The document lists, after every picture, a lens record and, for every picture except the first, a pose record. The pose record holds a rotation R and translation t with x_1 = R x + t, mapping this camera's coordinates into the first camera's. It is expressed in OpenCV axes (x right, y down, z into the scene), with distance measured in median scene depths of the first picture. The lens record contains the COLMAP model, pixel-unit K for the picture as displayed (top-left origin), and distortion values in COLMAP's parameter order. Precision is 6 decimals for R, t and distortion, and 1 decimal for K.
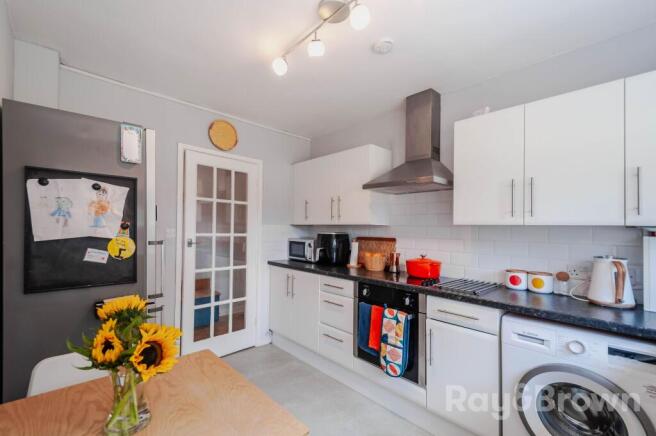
lens RADIAL K [[282.0, 0, 329.1], [0, 282.0, 227.3], [0, 0, 1]] dist [0.005427, -0.003184]
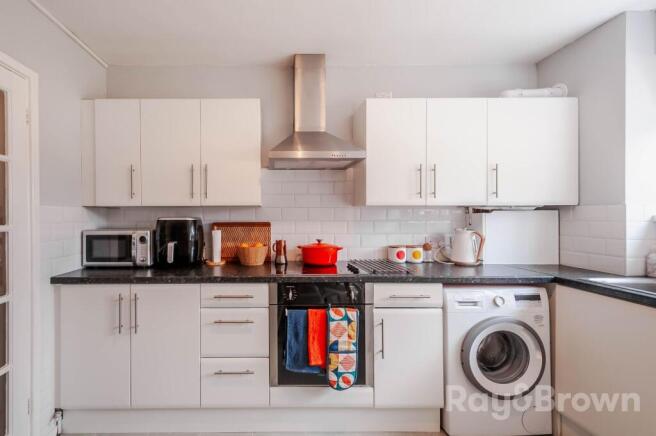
lens RADIAL K [[293.5, 0, 297.8], [0, 293.5, 213.5], [0, 0, 1]] dist [0.008323, 0.000742]
pose [[0.692102, -0.021065, 0.721492, -0.459212], [0.010666, 0.999763, 0.018958, -0.002380], [-0.721721, -0.005425, 0.692163, 0.486339]]
